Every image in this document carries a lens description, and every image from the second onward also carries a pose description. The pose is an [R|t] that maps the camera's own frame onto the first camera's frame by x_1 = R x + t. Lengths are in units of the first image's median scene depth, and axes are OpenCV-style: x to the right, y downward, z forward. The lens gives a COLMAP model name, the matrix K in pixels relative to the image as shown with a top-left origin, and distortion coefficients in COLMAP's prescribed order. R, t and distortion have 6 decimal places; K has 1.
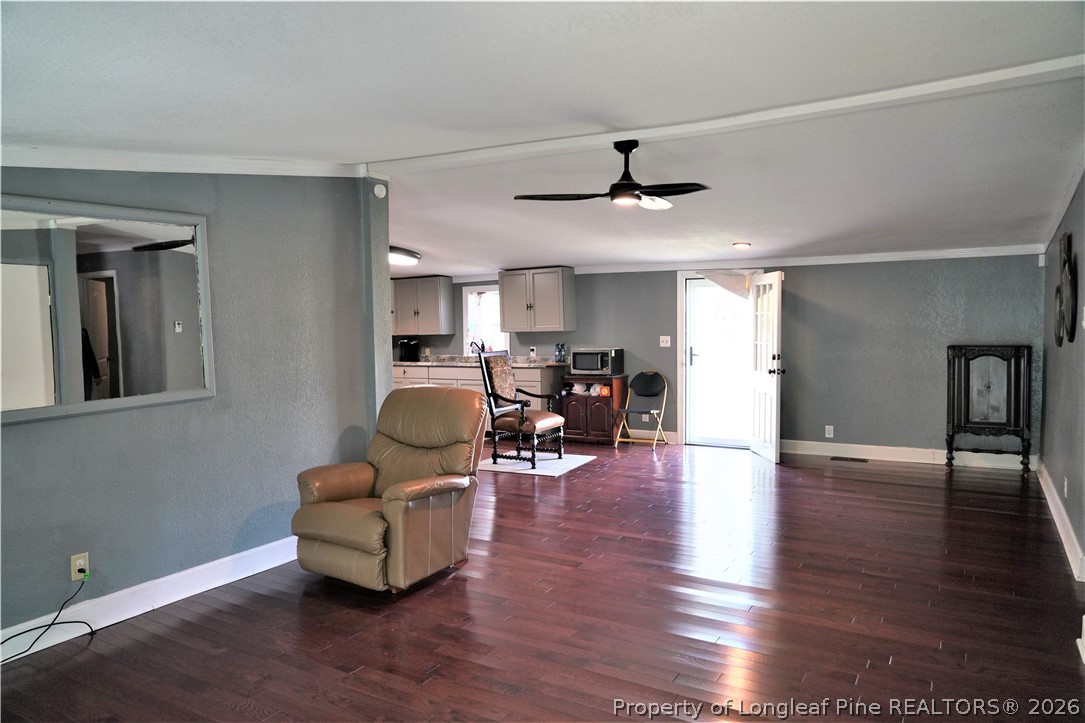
lens RADIAL K [[728.3, 0, 542.5], [0, 728.3, 361.5], [0, 0, 1]] dist [-0.019704, 0.011237]
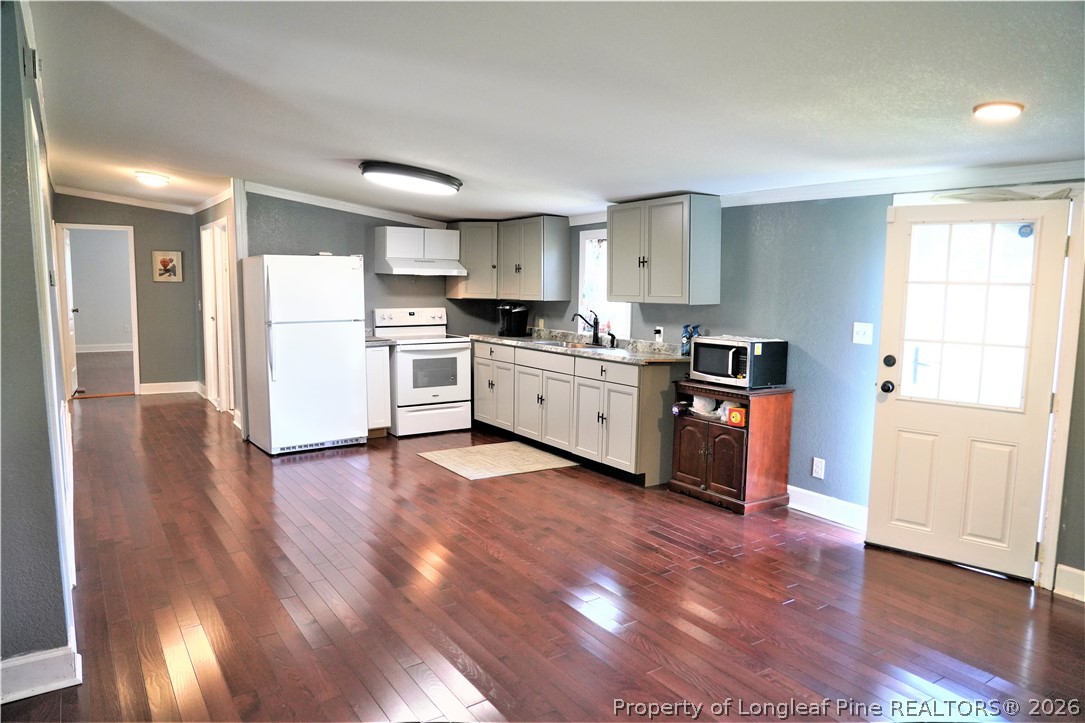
lens RADIAL K [[728.3, 0, 542.5], [0, 728.3, 361.5], [0, 0, 1]] dist [-0.019704, 0.011237]
pose [[0.896504, 0.077127, -0.436270, 0.308204], [-0.052321, 0.996271, 0.068611, -0.050280], [0.439935, -0.038683, 0.897196, 0.705468]]
